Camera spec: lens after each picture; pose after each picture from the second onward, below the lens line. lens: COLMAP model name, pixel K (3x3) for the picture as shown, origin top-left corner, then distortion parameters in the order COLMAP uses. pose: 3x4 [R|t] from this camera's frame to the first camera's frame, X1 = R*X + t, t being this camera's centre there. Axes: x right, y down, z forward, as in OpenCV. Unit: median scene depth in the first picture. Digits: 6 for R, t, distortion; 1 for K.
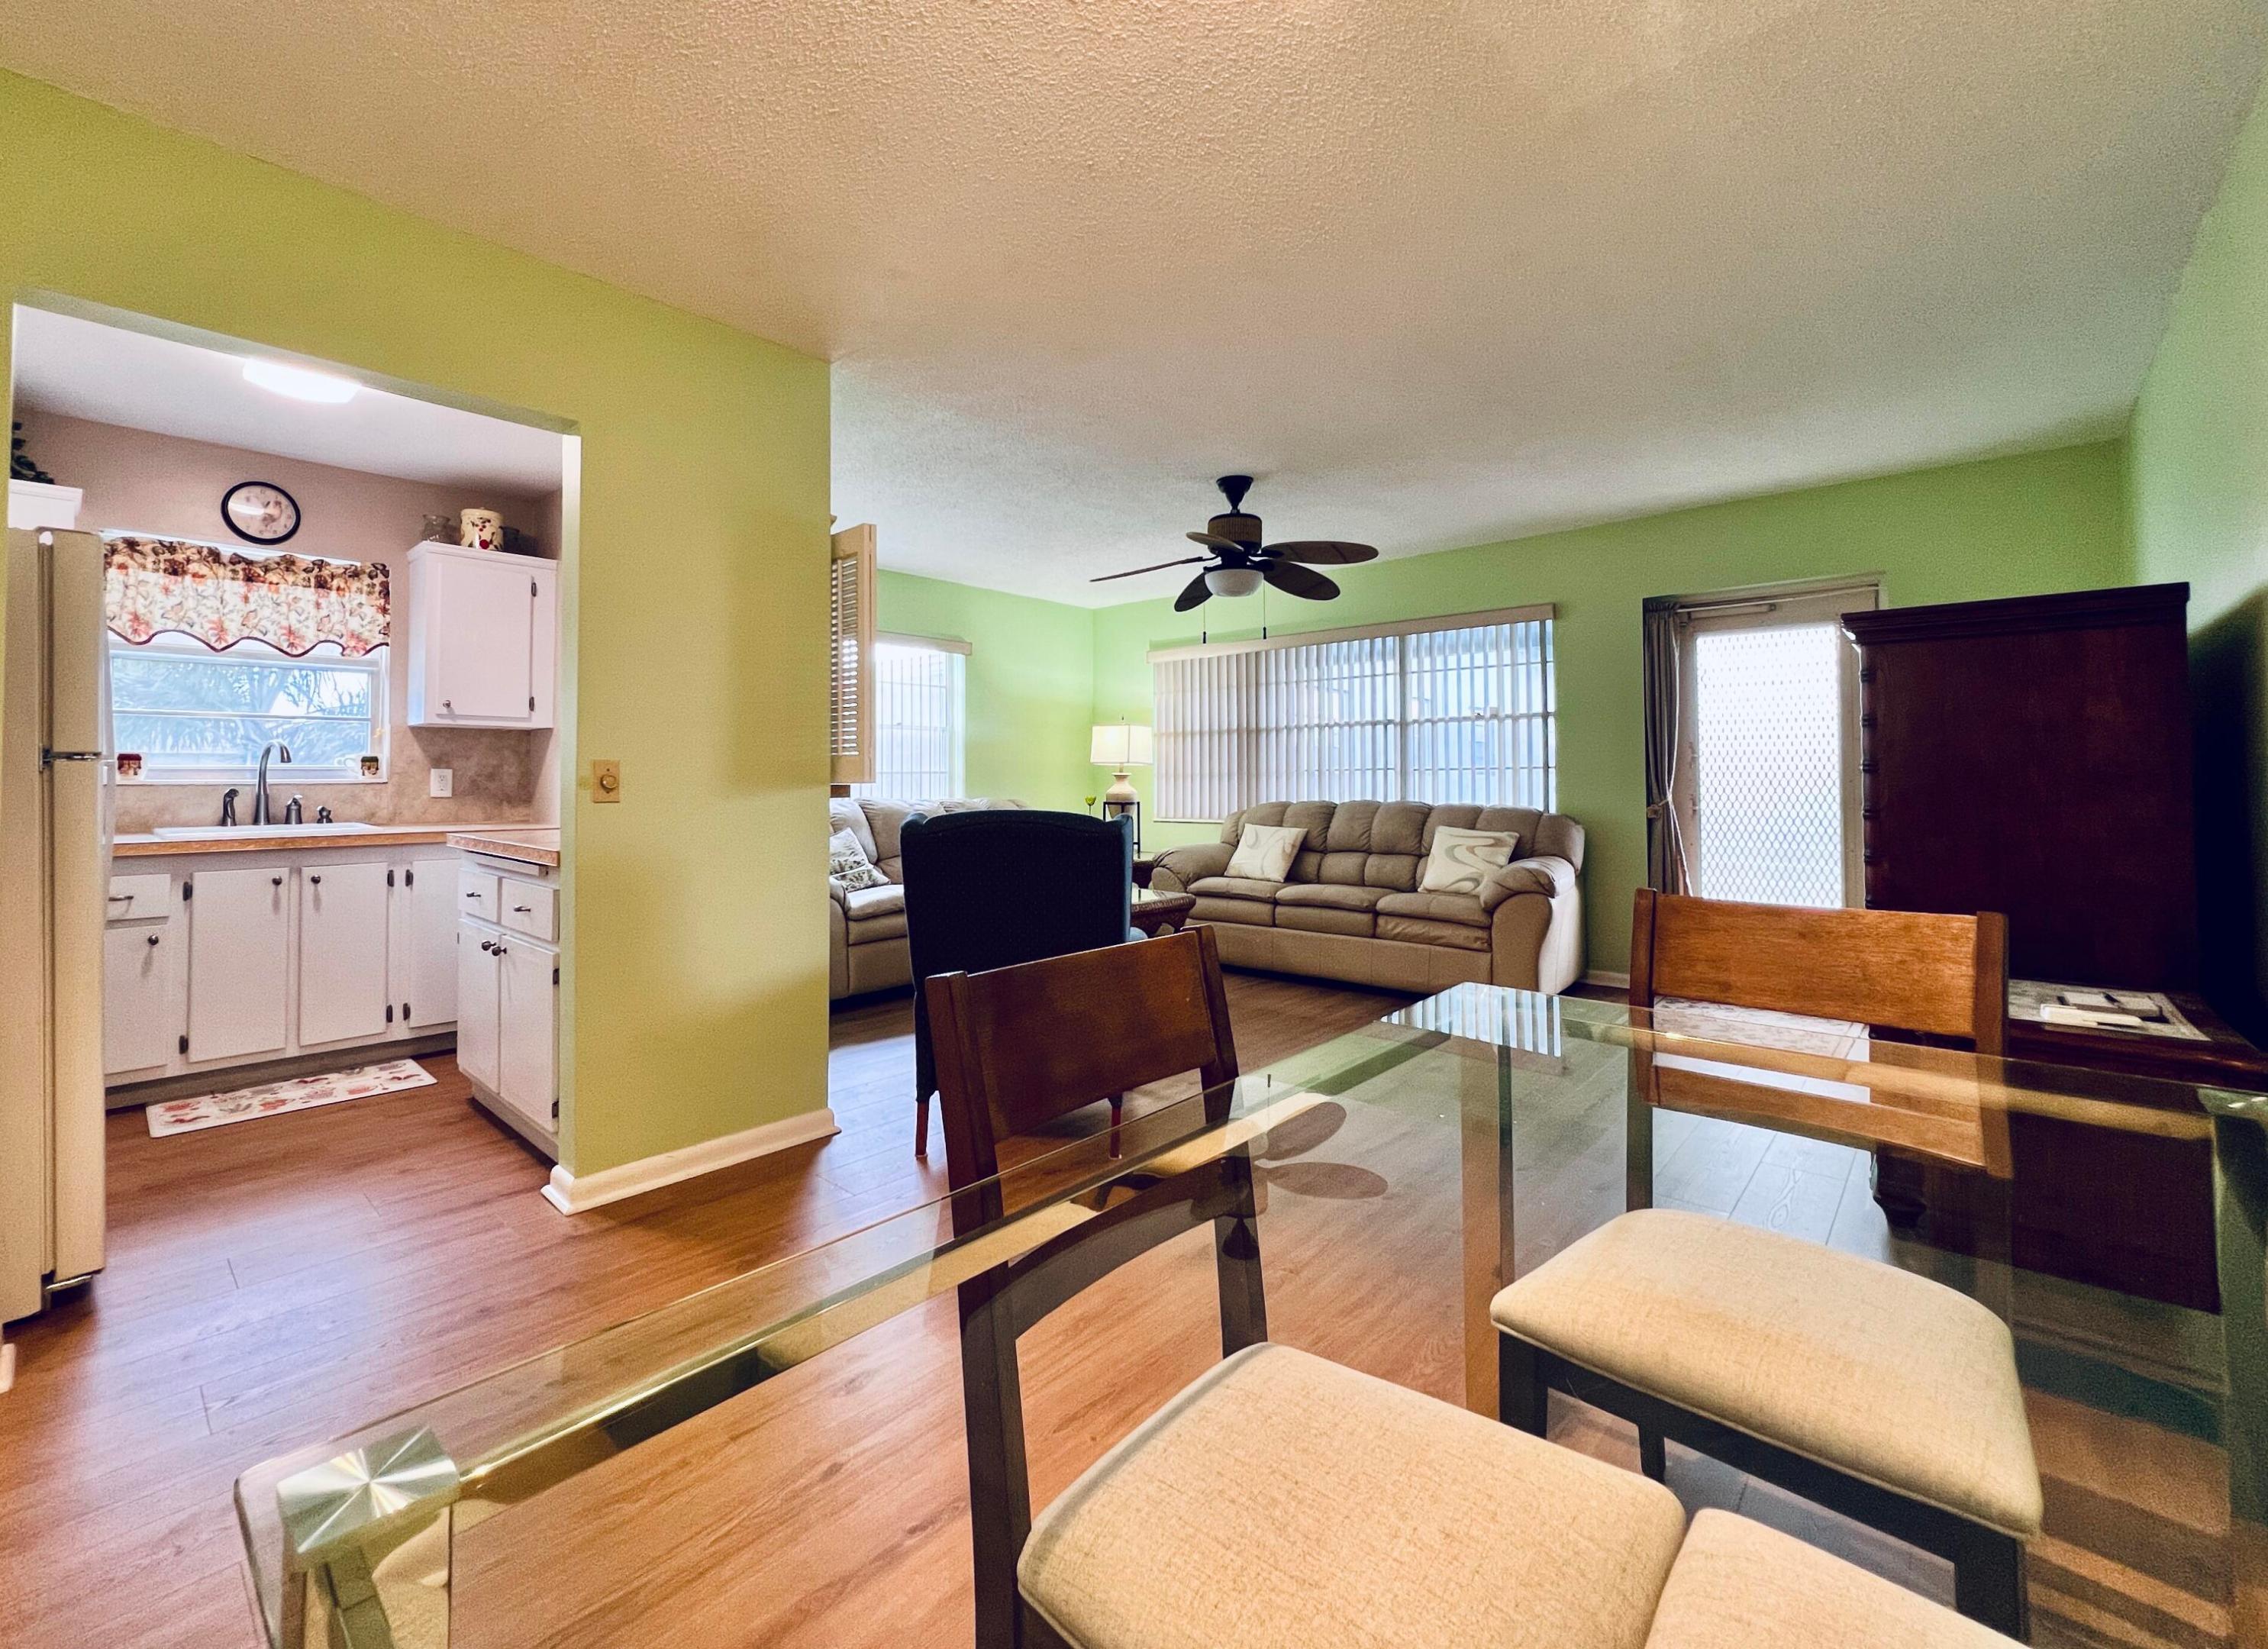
lens RADIAL K [[950.4, 0, 1073.3], [0, 950.4, 754.0], [0, 0, 1]] dist [-0.007602, 0.000218]
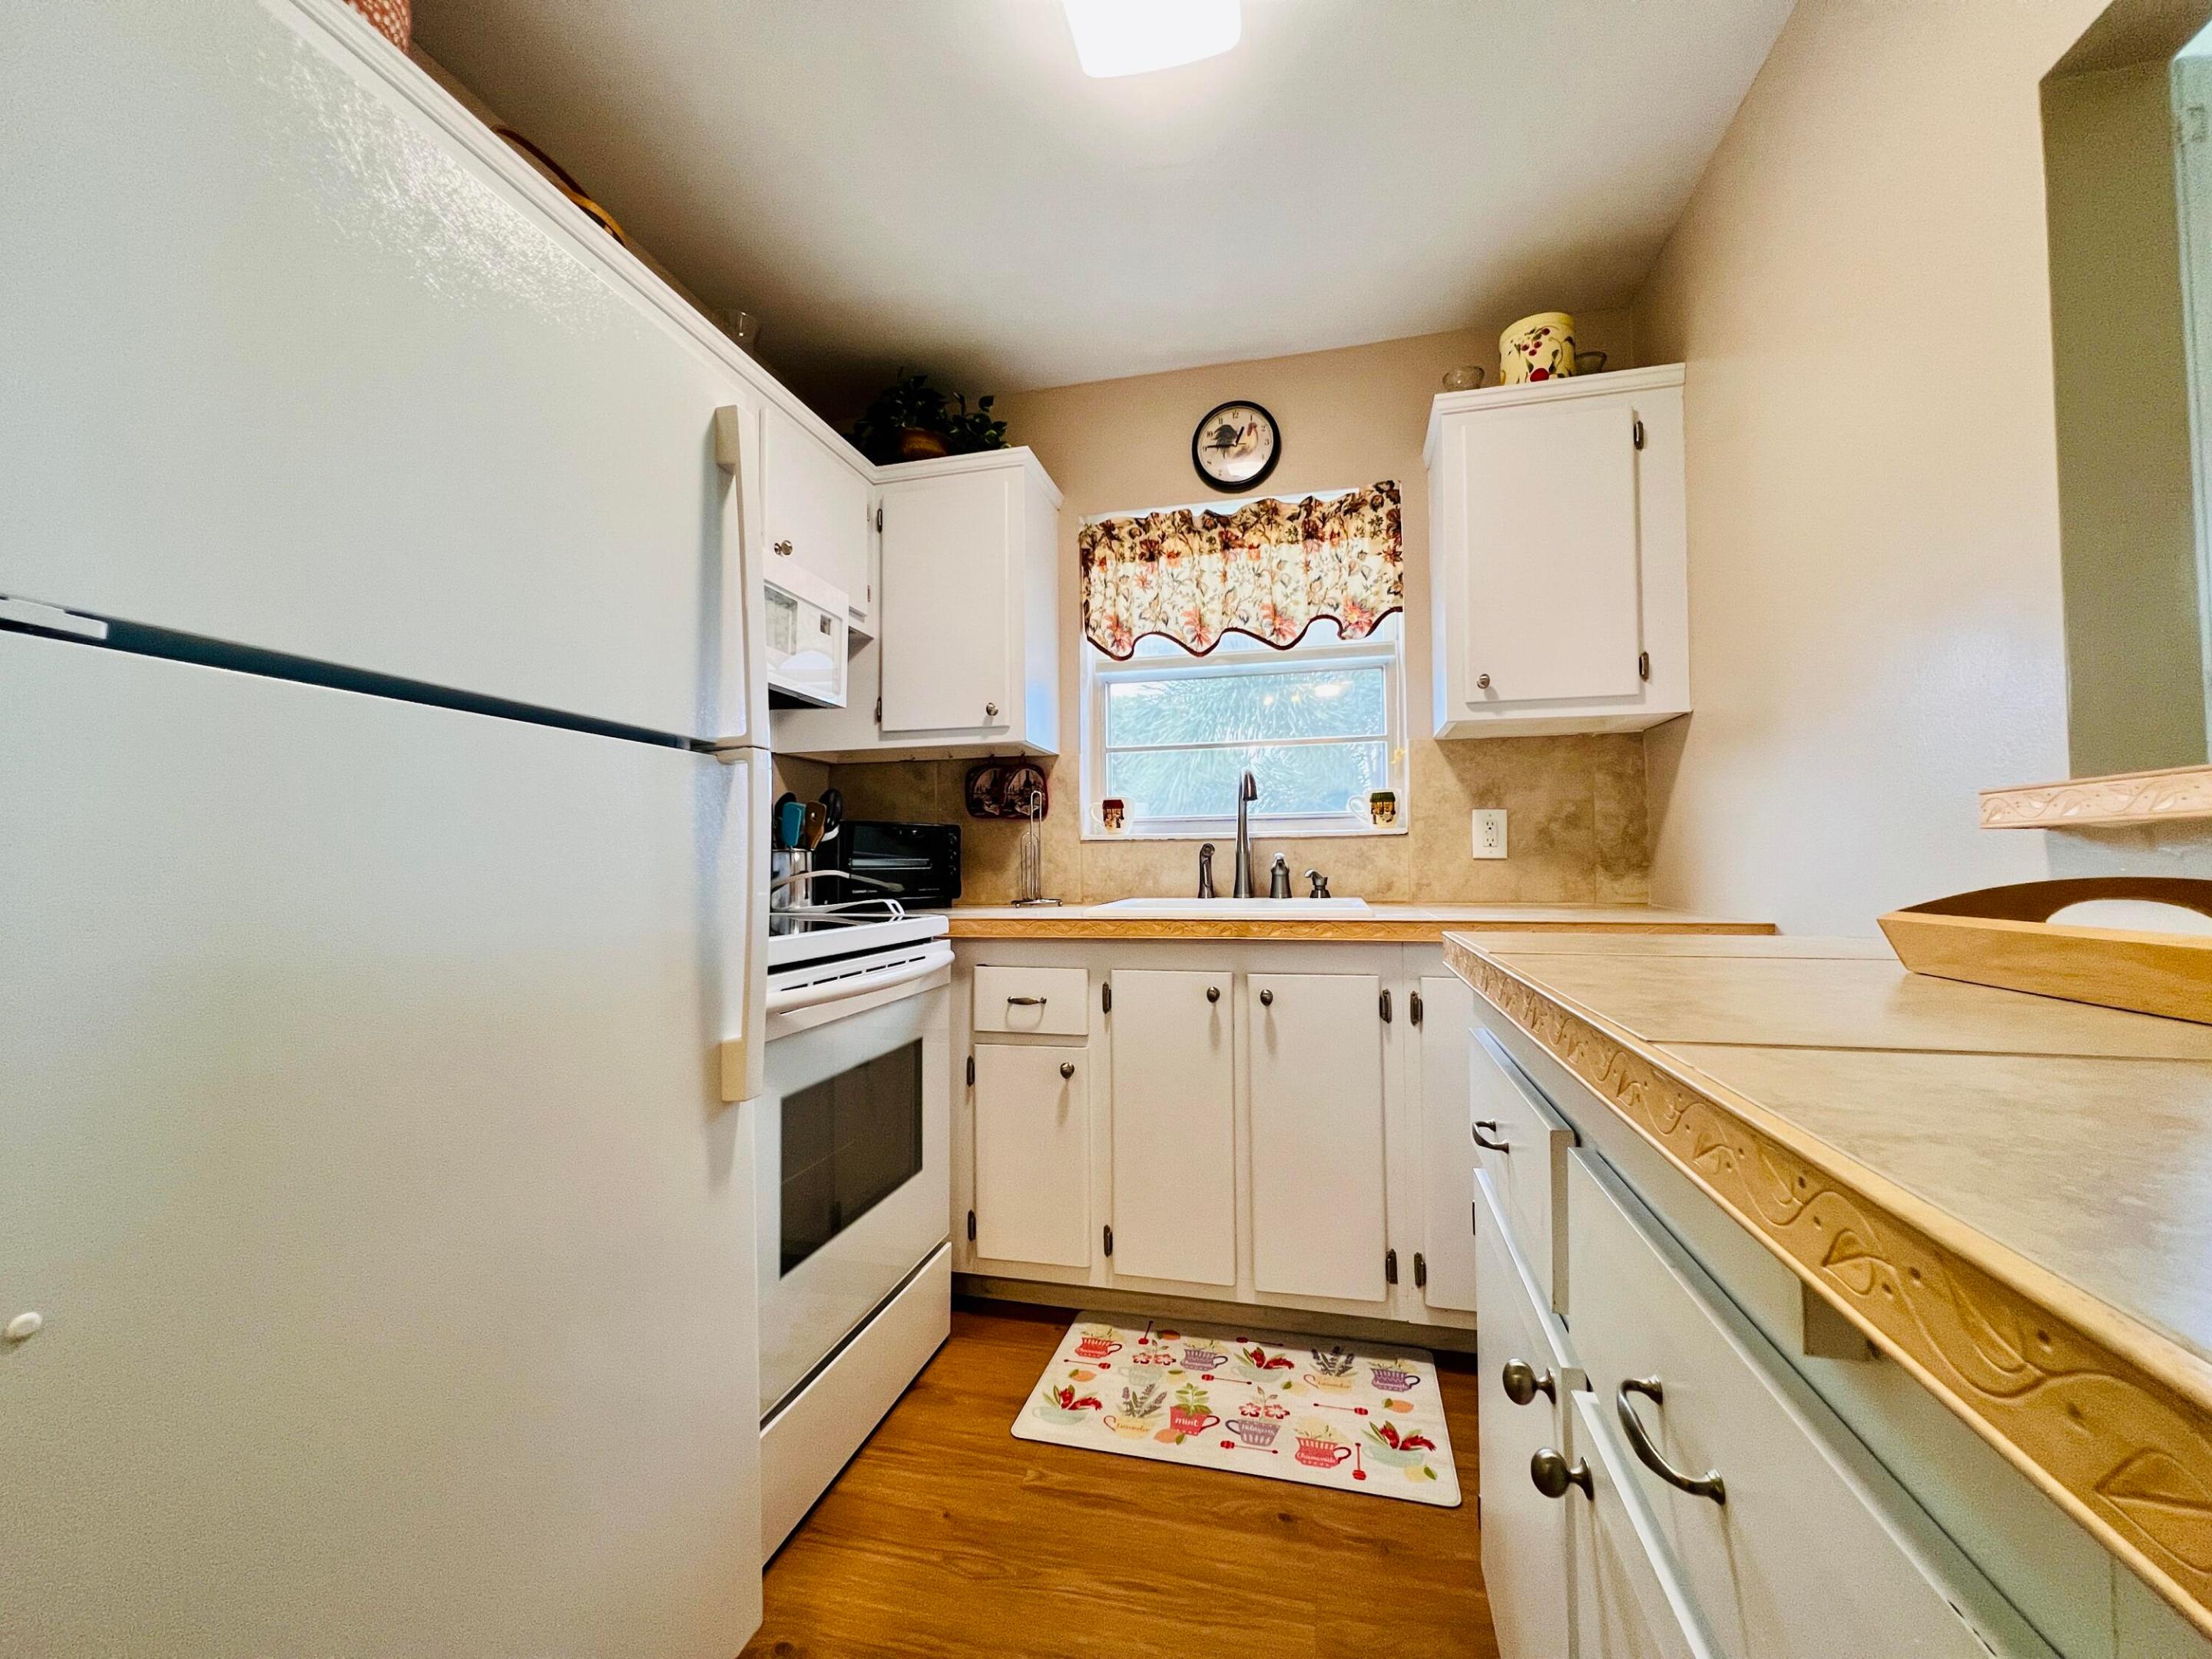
lens RADIAL K [[895.3, 0, 1109.5], [0, 895.3, 836.3], [0, 0, 1]] dist [0.001861, 0.000114]
pose [[0.492755, -0.033594, -0.869520, -0.184414], [0.028058, 0.999348, -0.022710, 0.022593], [0.869716, -0.013206, 0.493376, 0.317577]]
